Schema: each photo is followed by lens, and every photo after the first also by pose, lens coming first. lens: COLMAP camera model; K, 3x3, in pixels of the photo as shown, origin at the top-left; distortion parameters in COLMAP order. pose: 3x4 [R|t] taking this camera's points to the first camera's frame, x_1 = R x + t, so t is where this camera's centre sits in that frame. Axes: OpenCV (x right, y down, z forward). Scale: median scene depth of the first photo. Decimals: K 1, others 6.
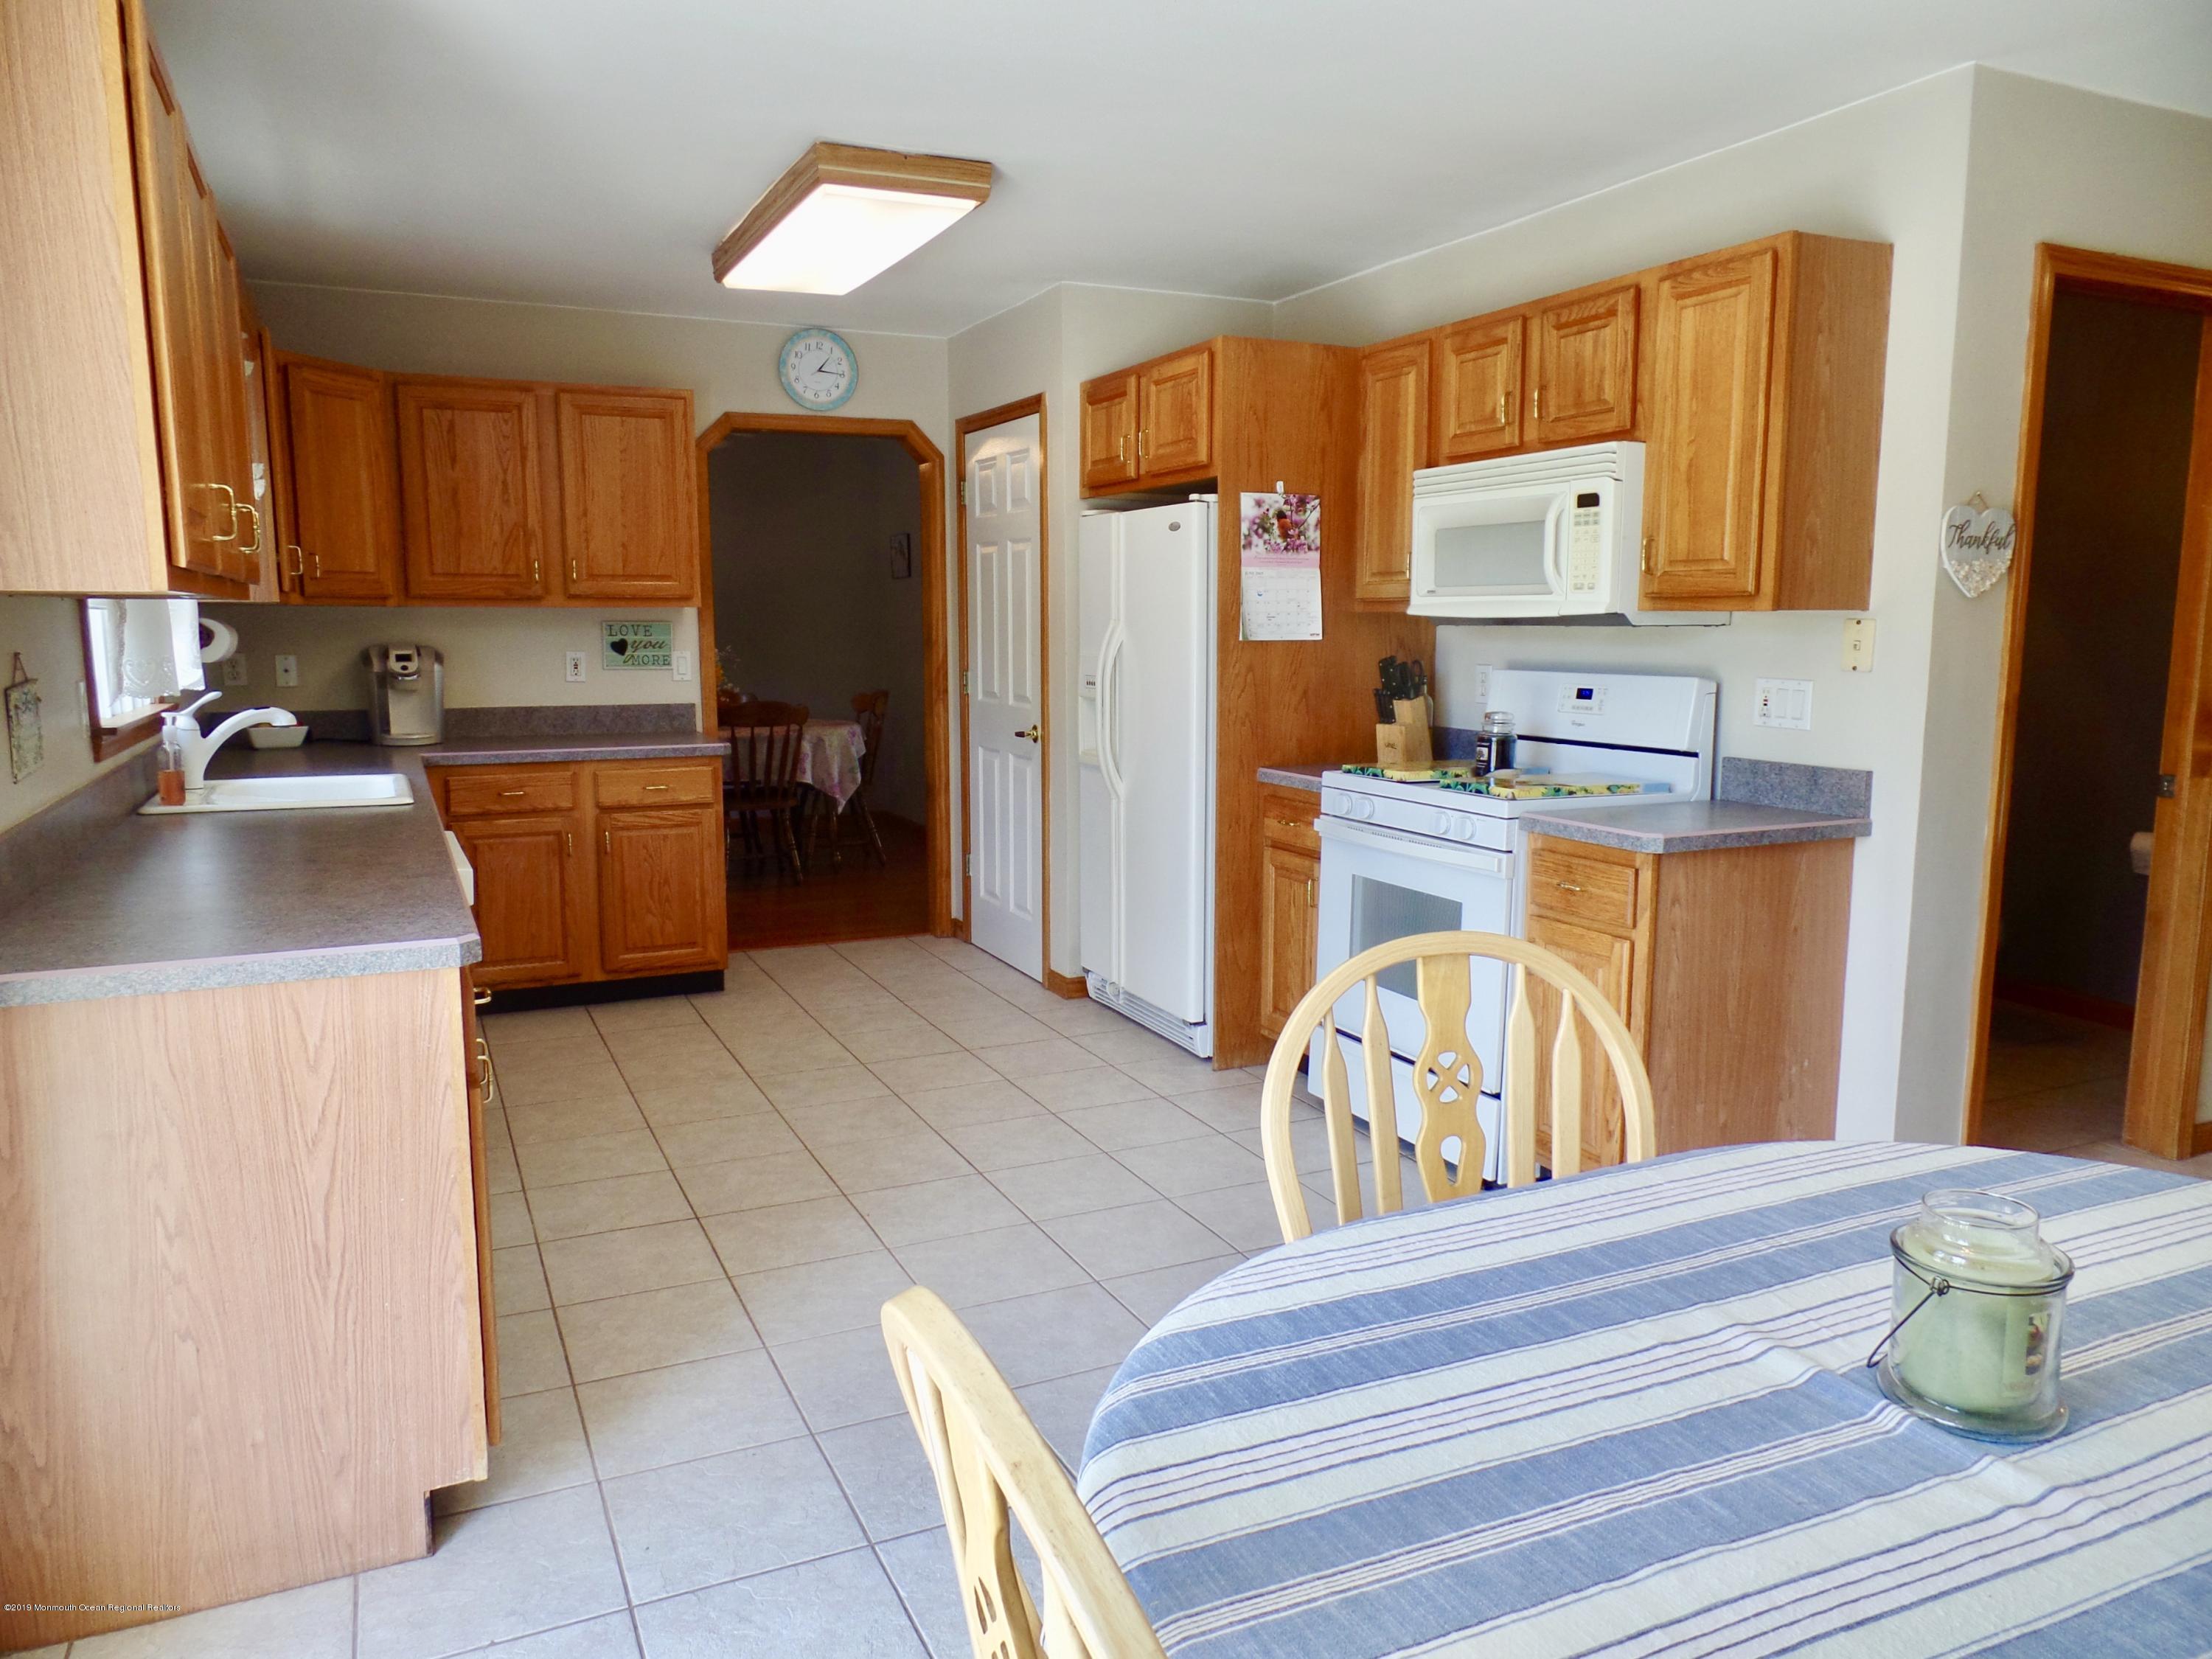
lens RADIAL K [[1511.2, 0, 1106.0], [0, 1511.2, 829.5], [0, 0, 1]] dist [-0.002323, -0.002095]
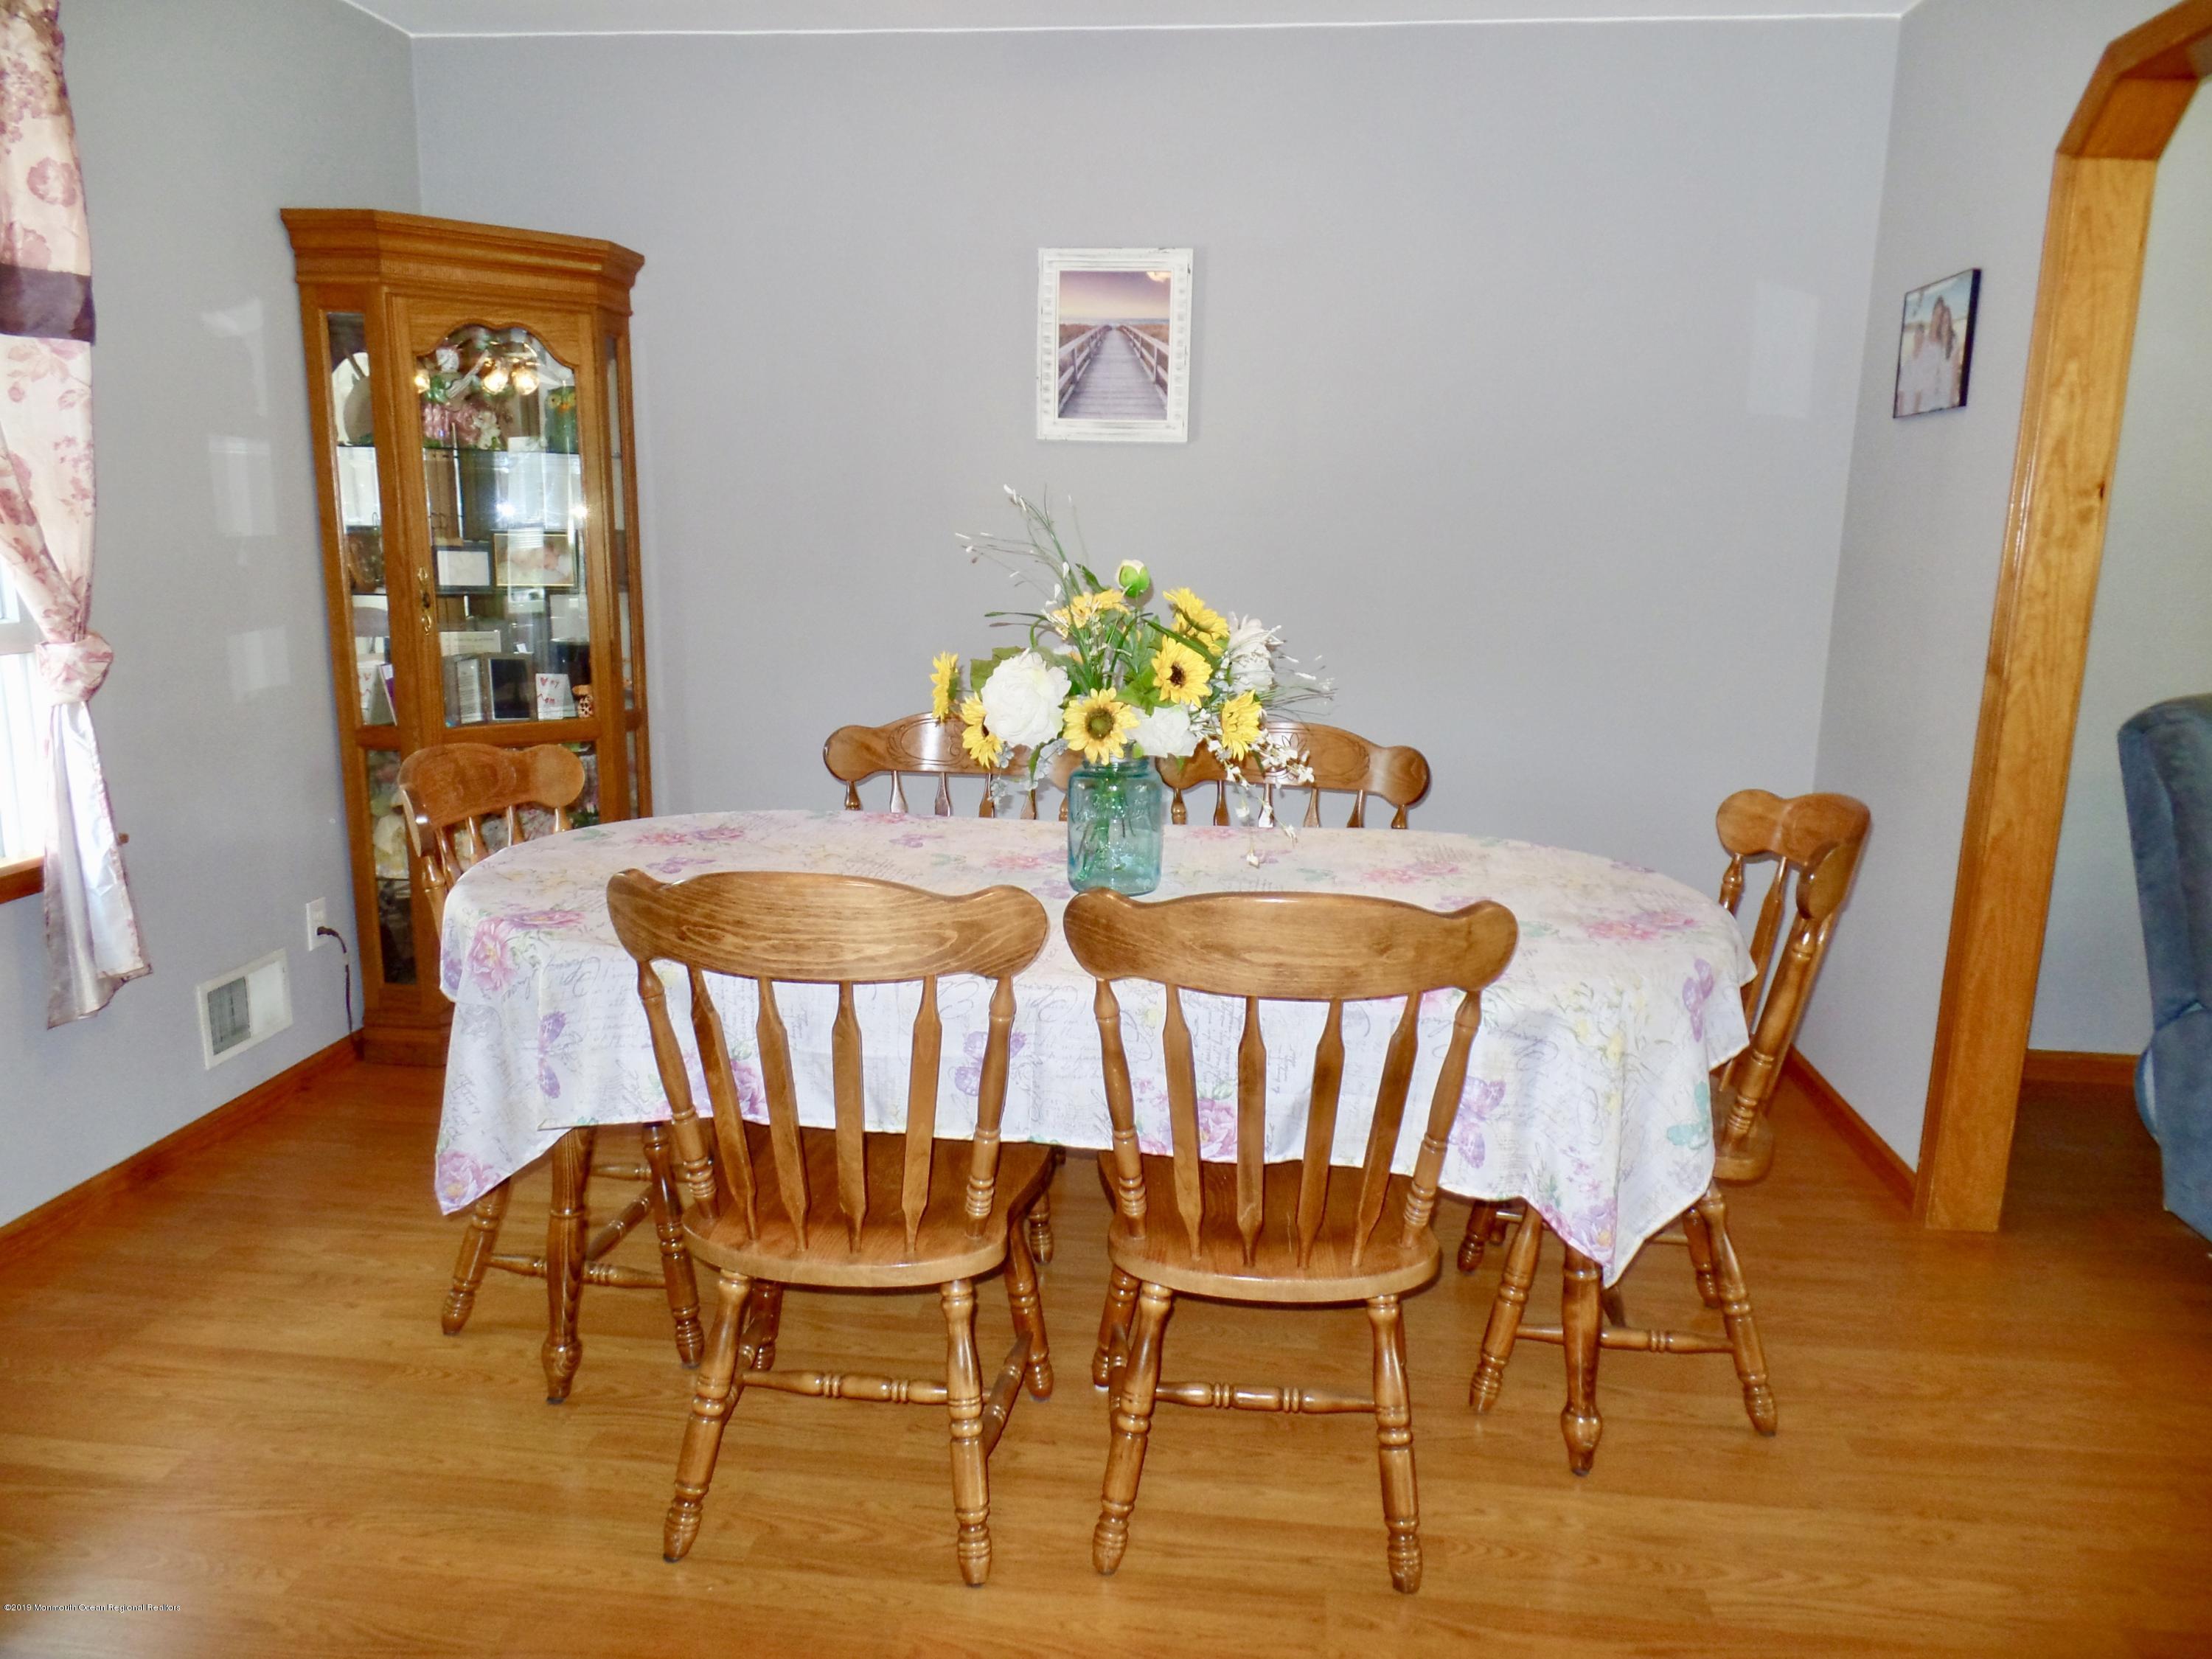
lens RADIAL K [[1498.1, 0, 1120.1], [0, 1498.1, 832.7], [0, 0, 1]] dist [0.002526, 0.004605]
pose [[0.852377, 0.123071, -0.508239, -0.203513], [-0.091890, 0.992039, 0.086113, -0.166342], [0.514791, -0.026698, 0.856900, 1.181776]]
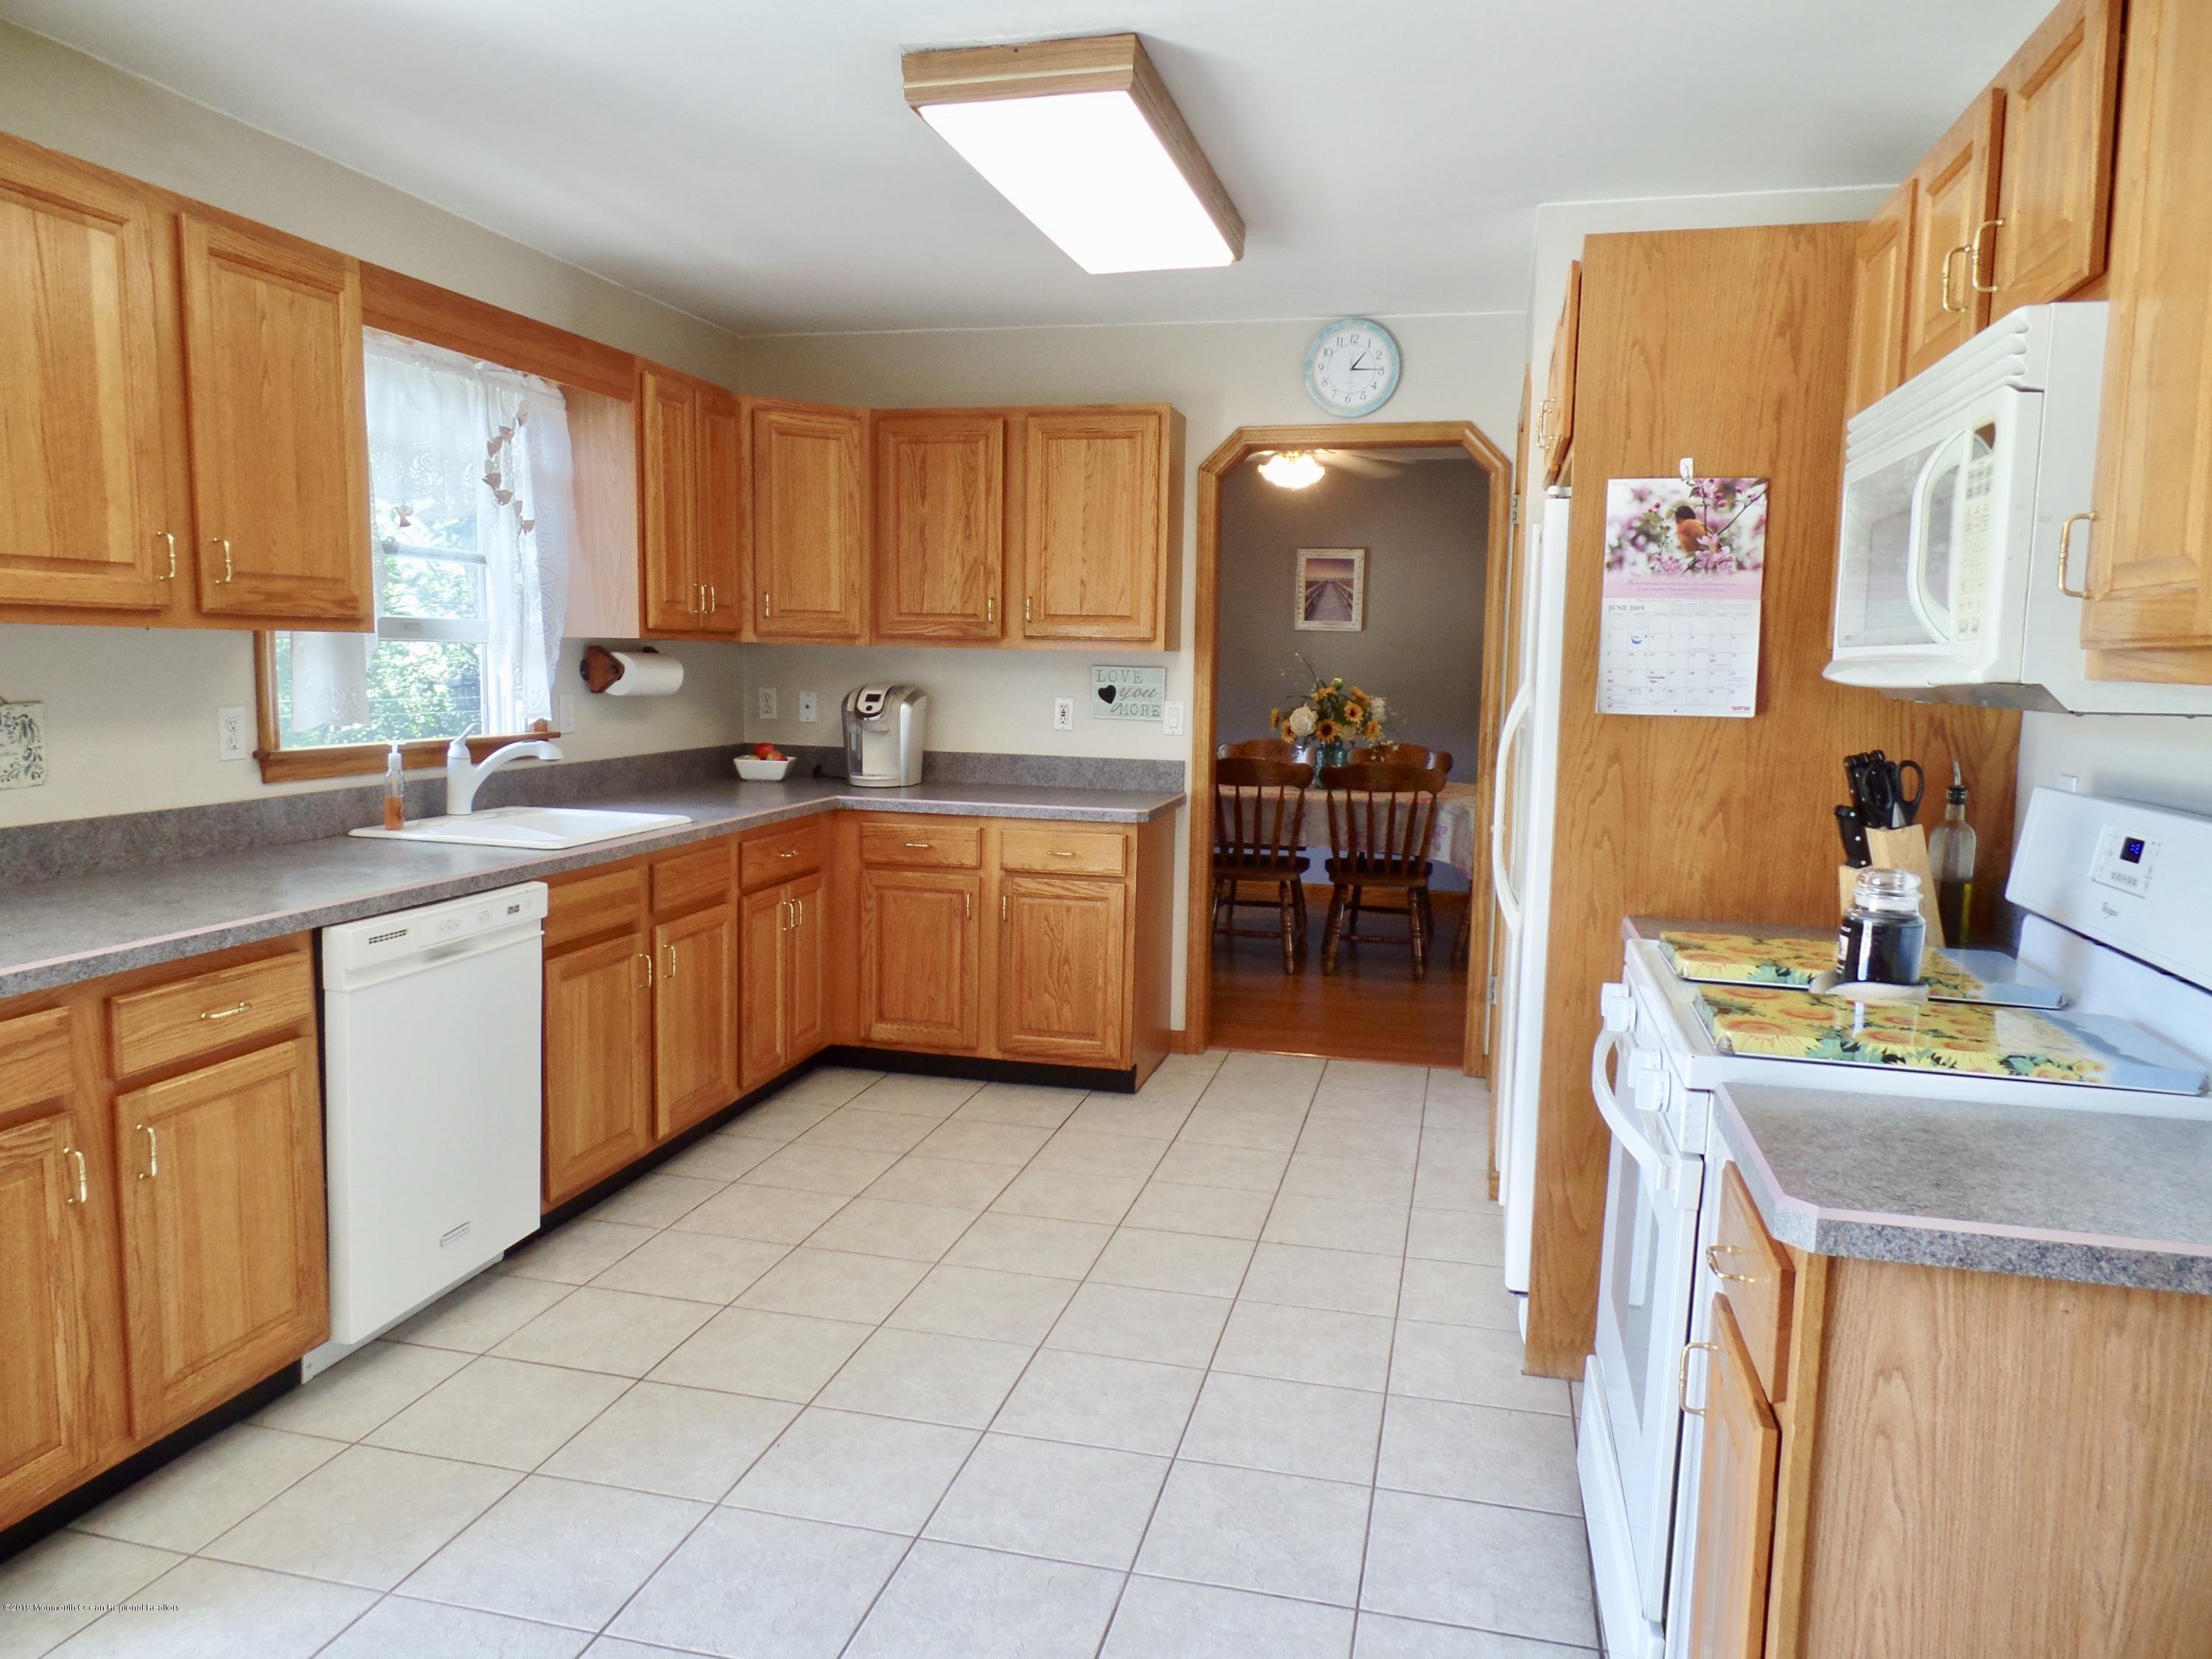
lens RADIAL K [[1519.8, 0, 1118.1], [0, 1519.8, 832.1], [0, 0, 1]] dist [-0.002071, 0.005166]
pose [[0.780273, 0.087670, -0.619264, 0.292748], [-0.106745, 0.994267, 0.006262, -0.051703], [0.616263, 0.061217, 0.785158, 0.337314]]
